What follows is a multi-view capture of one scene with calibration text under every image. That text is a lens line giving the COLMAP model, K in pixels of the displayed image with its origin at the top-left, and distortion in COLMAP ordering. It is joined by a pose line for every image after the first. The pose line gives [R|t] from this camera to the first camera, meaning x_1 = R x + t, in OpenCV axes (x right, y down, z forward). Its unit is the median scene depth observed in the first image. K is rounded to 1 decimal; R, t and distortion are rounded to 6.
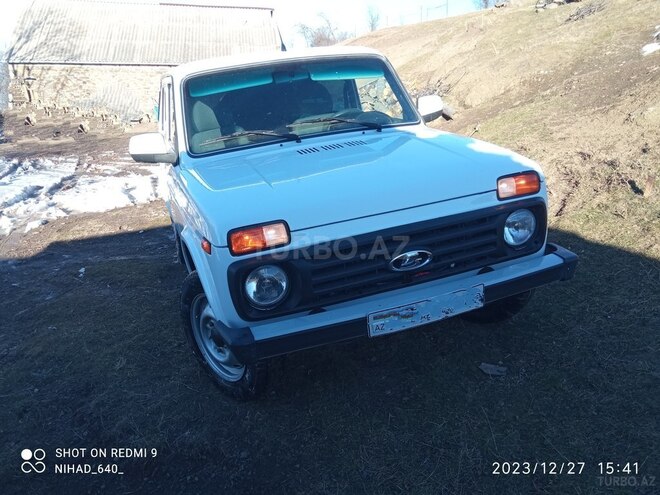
lens RADIAL K [[544.0, 0, 329.2], [0, 544.0, 253.4], [0, 0, 1]] dist [0.054774, -0.073467]
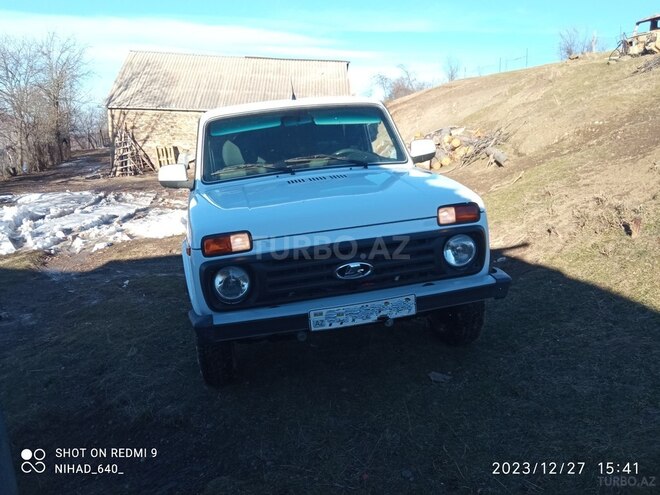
lens RADIAL K [[549.9, 0, 330.0], [0, 549.9, 247.5], [0, 0, 1]] dist [0.054293, -0.064963]
pose [[0.989382, 0.046144, -0.137819, 0.155027], [-0.058805, 0.994271, -0.089259, 0.043491], [0.132910, 0.096416, 0.986427, -0.119096]]
